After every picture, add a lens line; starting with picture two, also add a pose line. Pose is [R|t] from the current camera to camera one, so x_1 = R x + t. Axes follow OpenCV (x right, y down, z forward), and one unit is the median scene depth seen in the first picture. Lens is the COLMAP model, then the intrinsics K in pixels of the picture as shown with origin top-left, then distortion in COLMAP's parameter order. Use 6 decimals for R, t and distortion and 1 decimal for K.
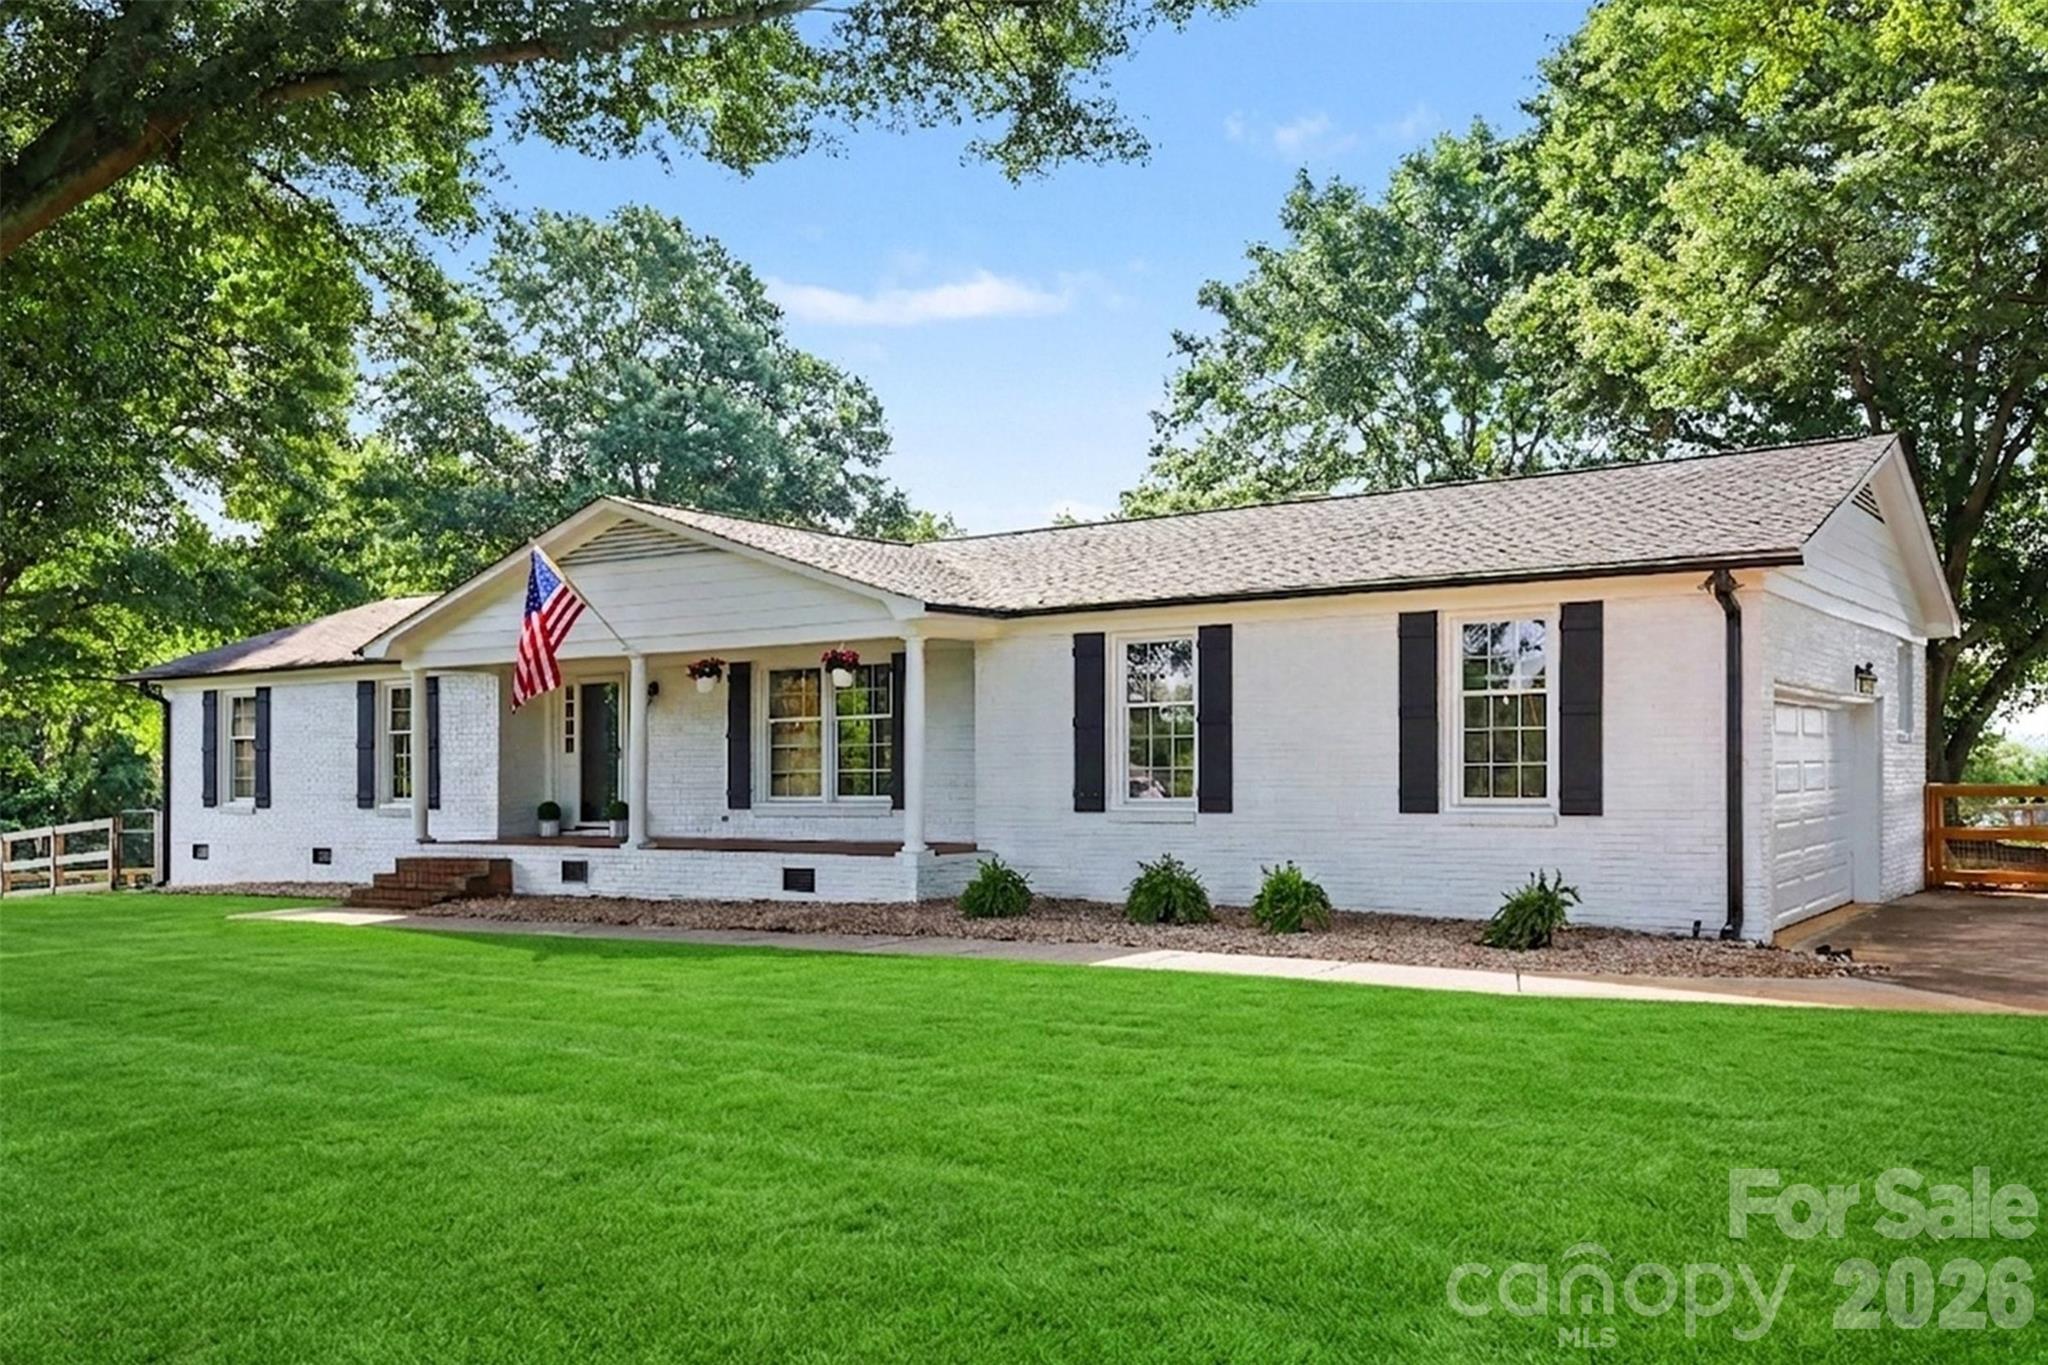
lens RADIAL K [[1787.0, 0, 1024.0], [0, 1787.0, 682.5], [0, 0, 1]] dist [0.001324, -0.000501]
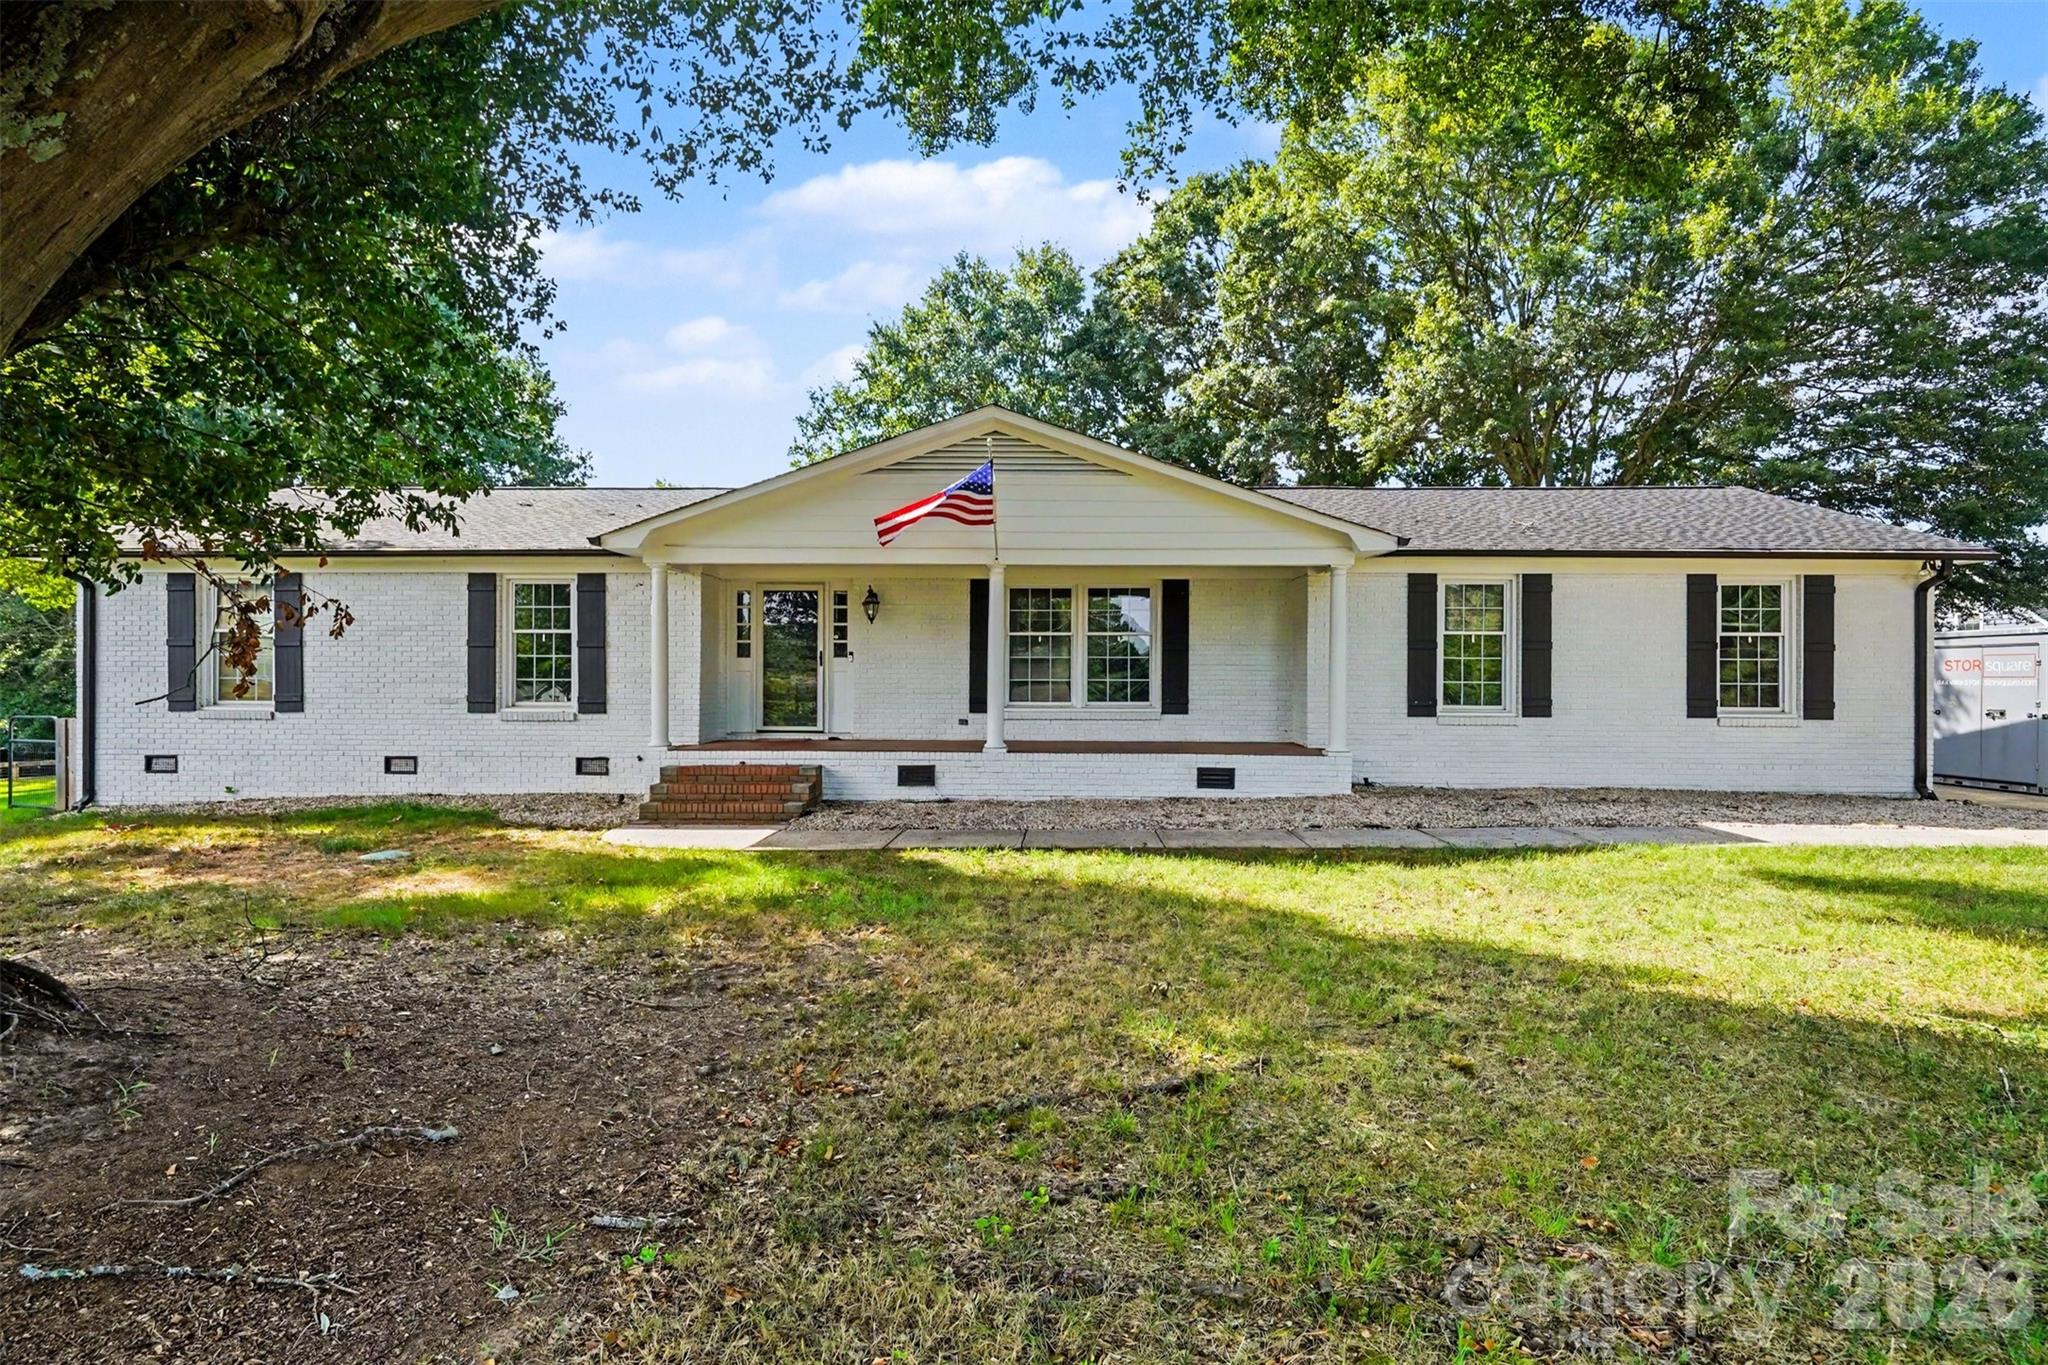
lens RADIAL K [[1182.4, 0, 1024.0], [0, 1182.4, 682.5], [0, 0, 1]] dist [-0.003495, -0.000495]
pose [[0.827325, 0.014235, 0.561544, -0.557362], [-0.040680, 0.998572, 0.034621, 0.026302], [-0.560249, -0.051486, 0.826723, 0.399108]]
